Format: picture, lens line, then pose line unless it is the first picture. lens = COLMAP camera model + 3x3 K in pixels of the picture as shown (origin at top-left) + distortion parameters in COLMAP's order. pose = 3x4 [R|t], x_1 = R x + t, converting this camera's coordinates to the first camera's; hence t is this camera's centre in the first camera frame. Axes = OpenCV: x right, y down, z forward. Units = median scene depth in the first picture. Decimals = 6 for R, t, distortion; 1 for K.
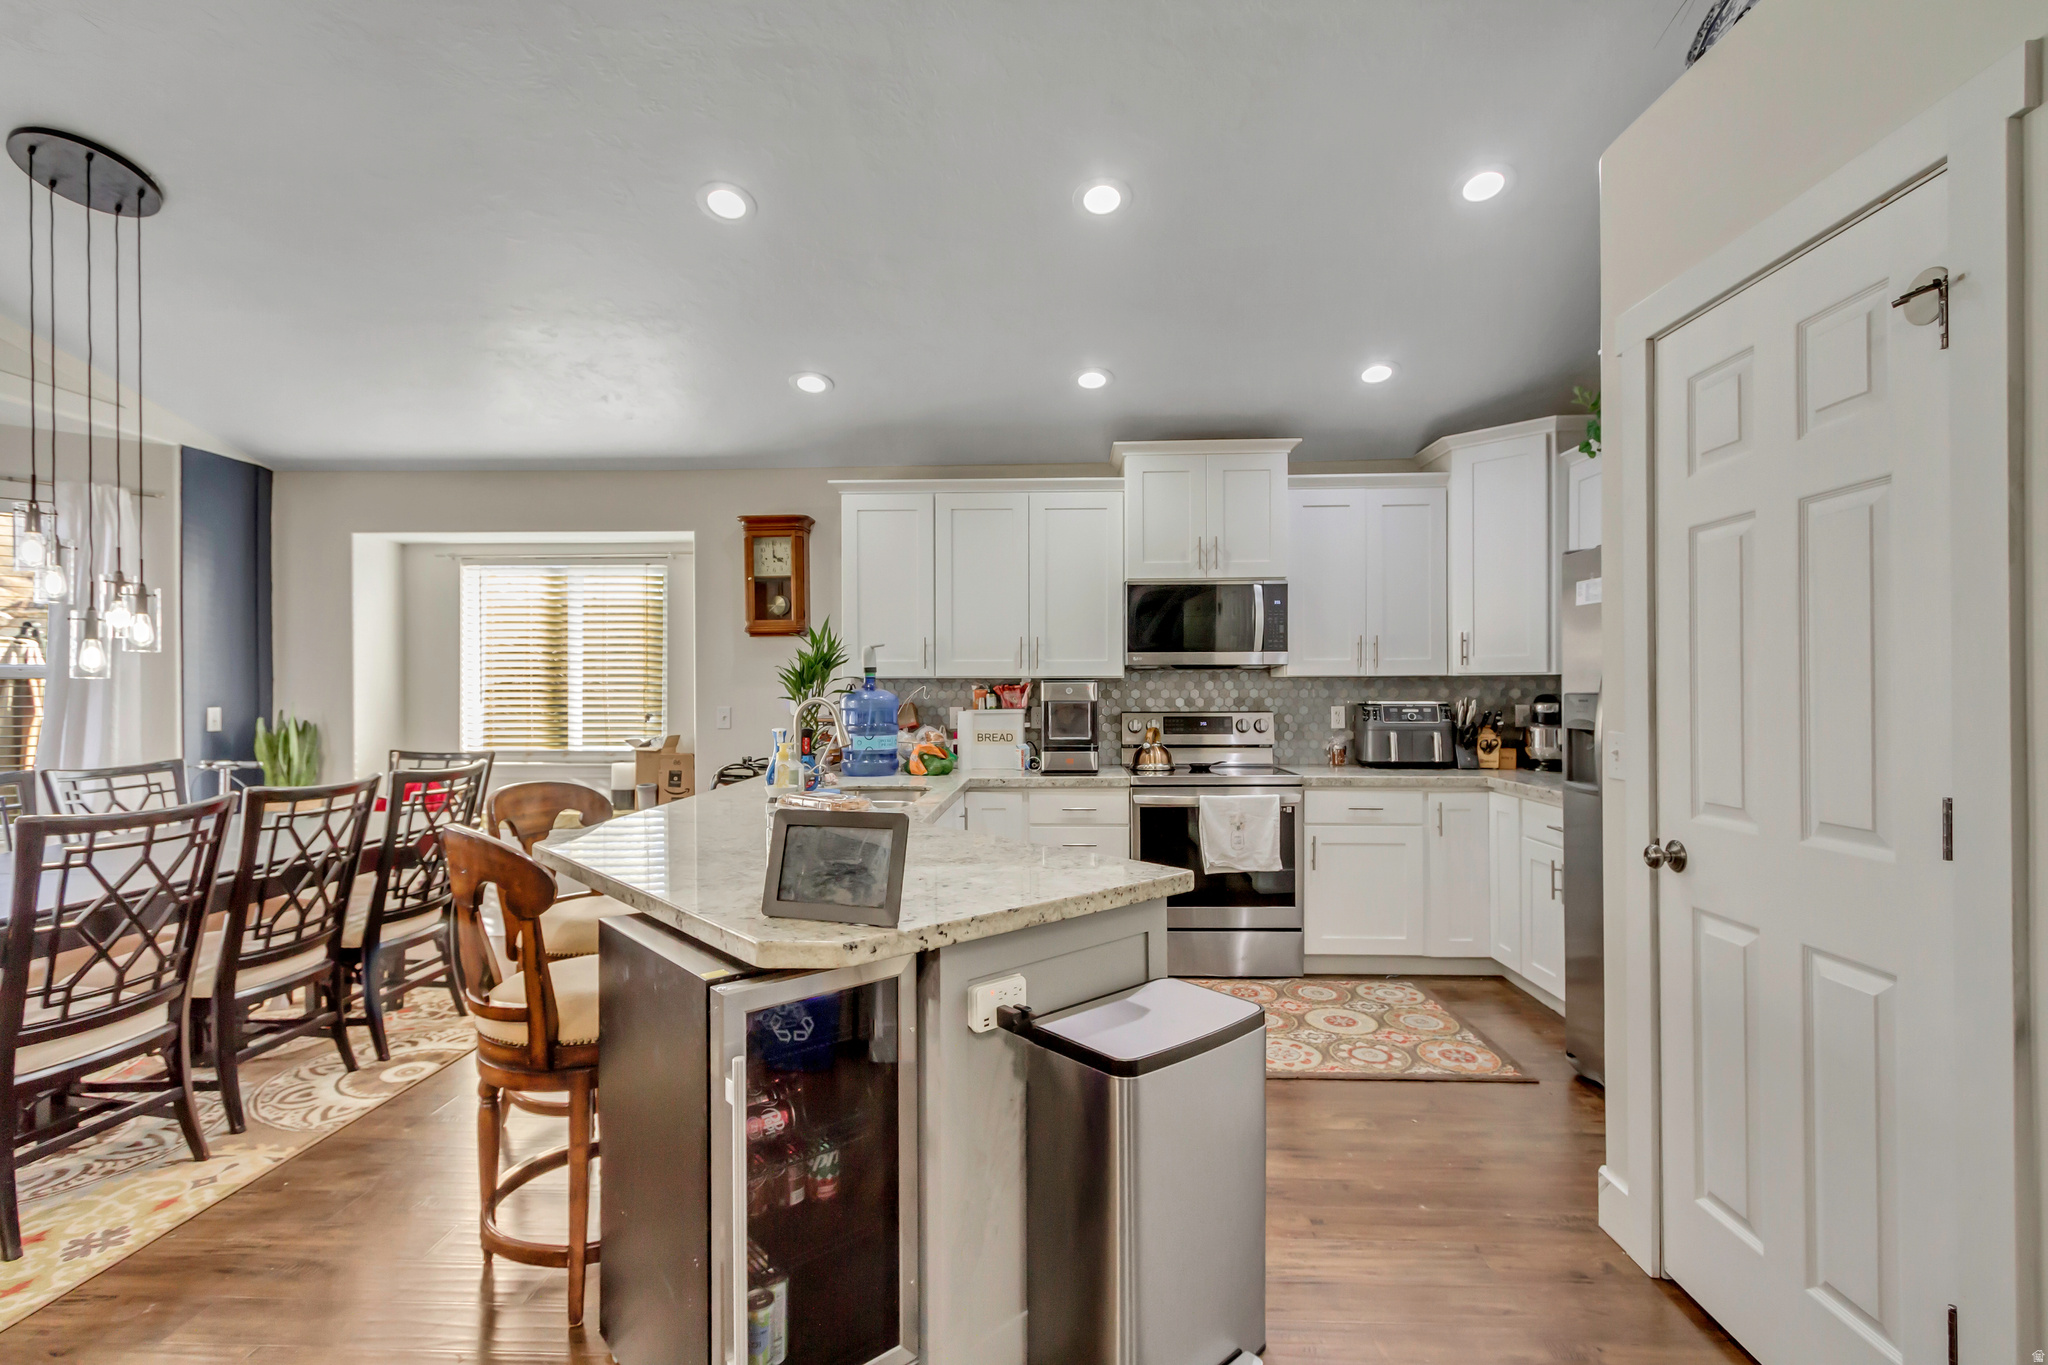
lens RADIAL K [[968.2, 0, 1023.4], [0, 968.2, 690.1], [0, 0, 1]] dist [0.011224, -0.004002]
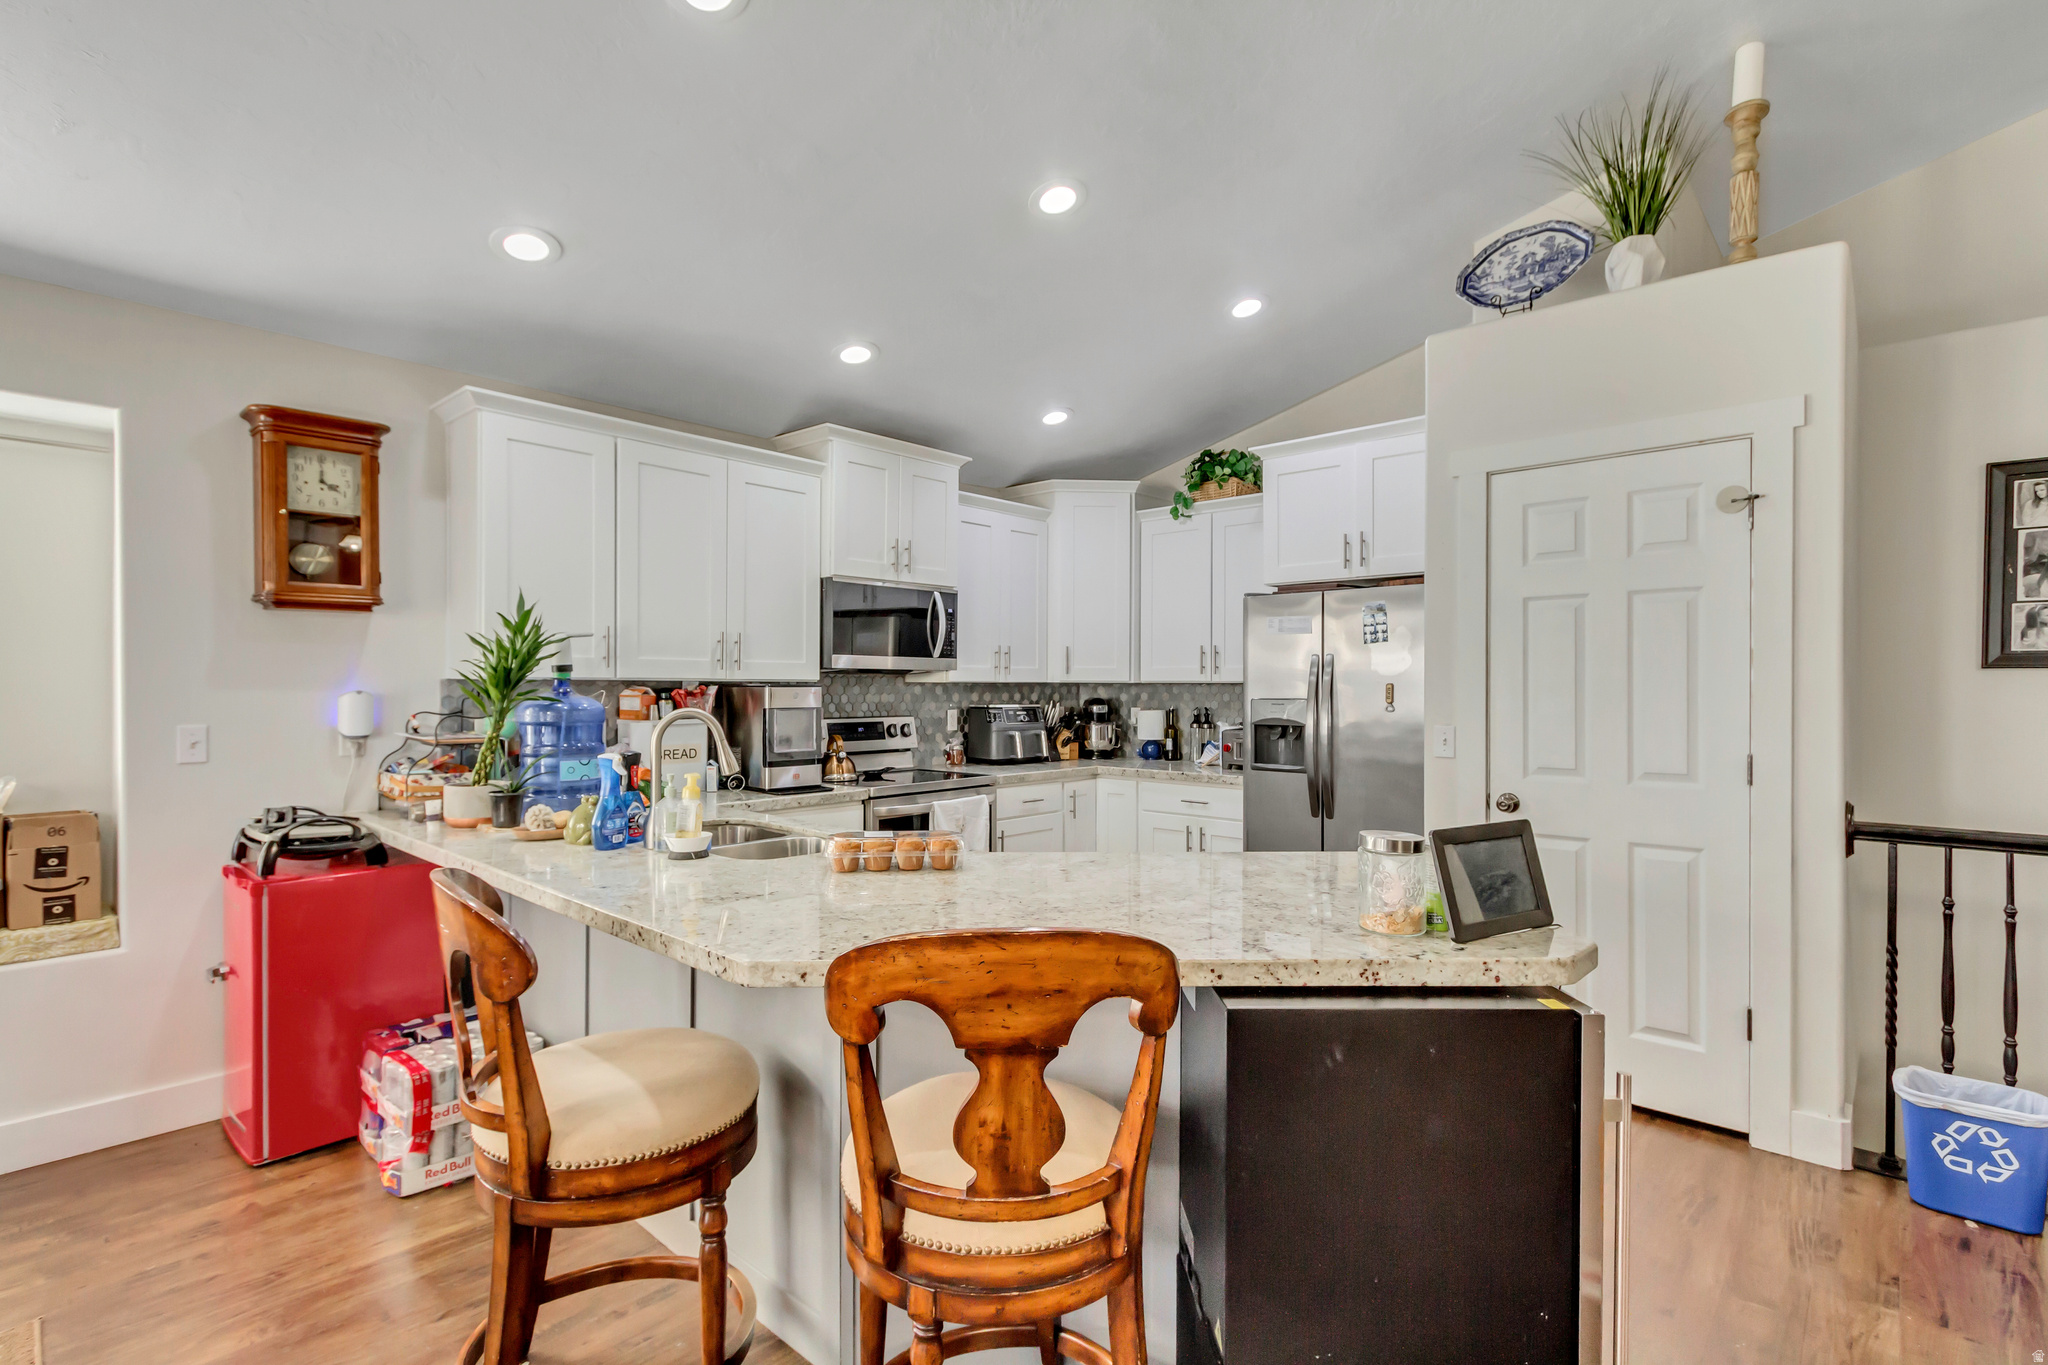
lens RADIAL K [[968.2, 0, 1014.7], [0, 968.2, 691.8], [0, 0, 1]] dist [0.011224, -0.004002]
pose [[0.639536, 0.000480, 0.768761, -0.509906], [-0.002725, 0.999995, 0.001642, -0.005800], [-0.768757, -0.003145, 0.639534, 0.289726]]
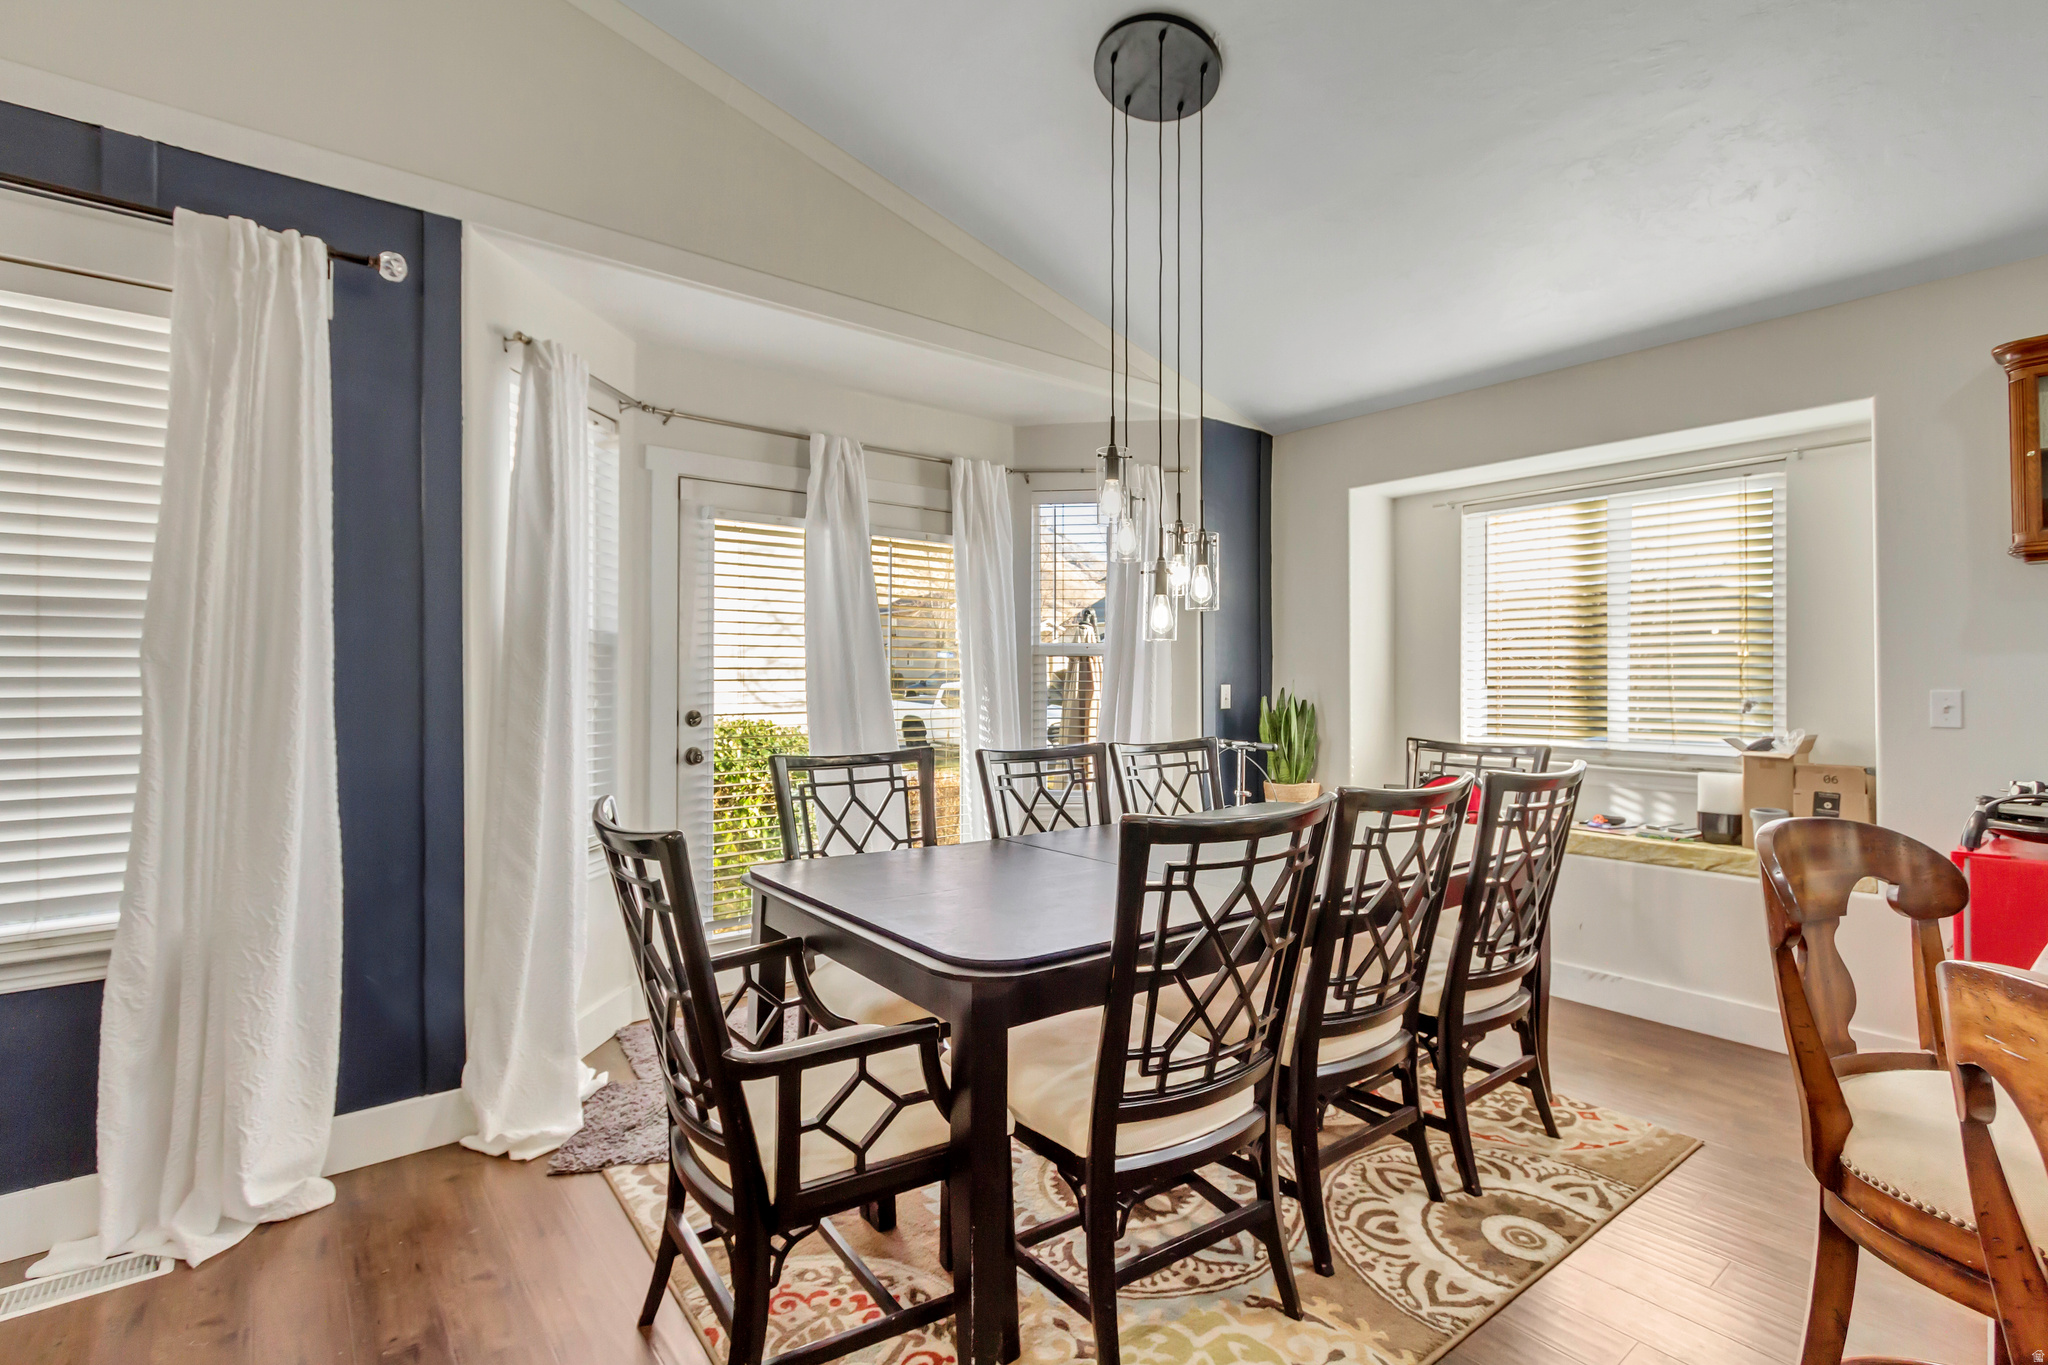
lens RADIAL K [[945.7, 0, 1010.3], [0, 945.7, 671.5], [0, 0, 1]] dist [-0.001913, 0.002727]
pose [[0.651526, -0.003839, -0.758616, -0.282199], [-0.004428, 0.999951, -0.008863, 0.015819], [0.758613, 0.009134, 0.651477, 0.245251]]
